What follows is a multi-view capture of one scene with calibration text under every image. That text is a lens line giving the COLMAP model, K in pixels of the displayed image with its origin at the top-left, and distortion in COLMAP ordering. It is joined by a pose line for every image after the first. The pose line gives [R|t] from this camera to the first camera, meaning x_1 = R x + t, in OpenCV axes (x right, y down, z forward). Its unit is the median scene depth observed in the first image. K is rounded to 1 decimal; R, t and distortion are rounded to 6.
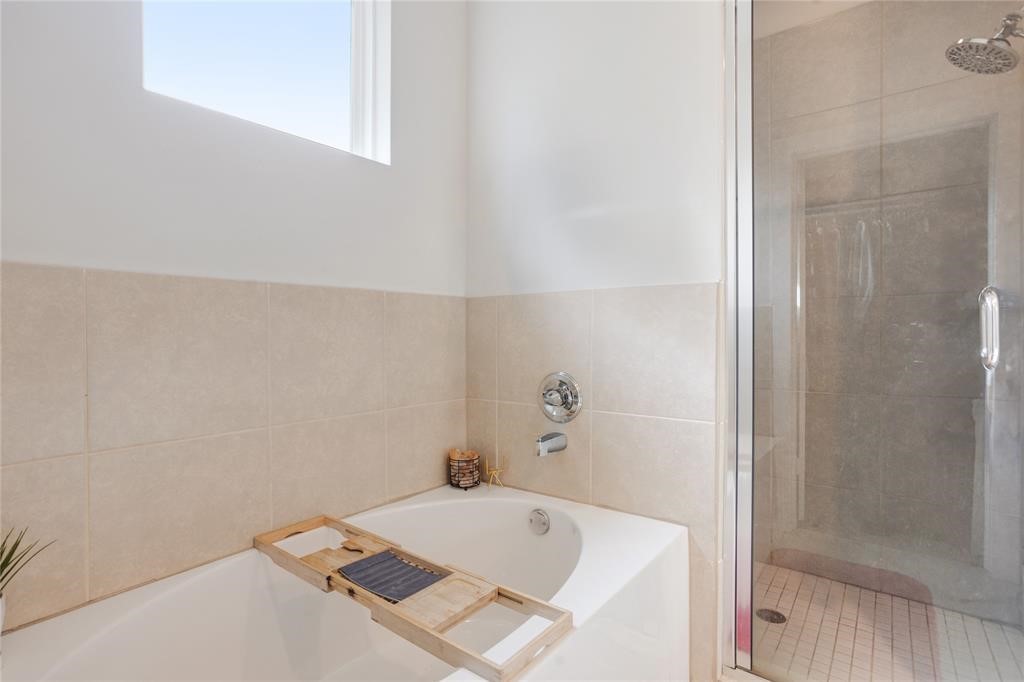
lens RADIAL K [[496.5, 0, 501.7], [0, 496.5, 339.1], [0, 0, 1]] dist [-0.034896, 0.014742]
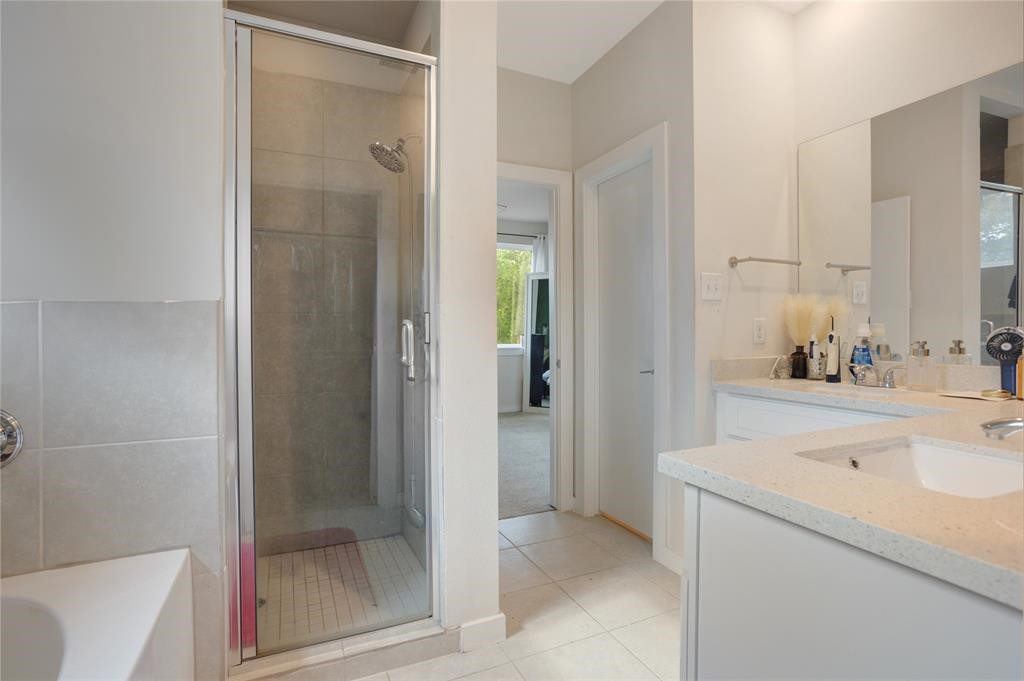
lens RADIAL K [[496.5, 0, 509.5], [0, 496.5, 338.2], [0, 0, 1]] dist [-0.034896, 0.014742]
pose [[0.446316, -0.008459, 0.894835, -0.173119], [0.010874, 0.999933, 0.004028, -0.026724], [-0.894809, 0.007933, 0.446378, -0.004439]]
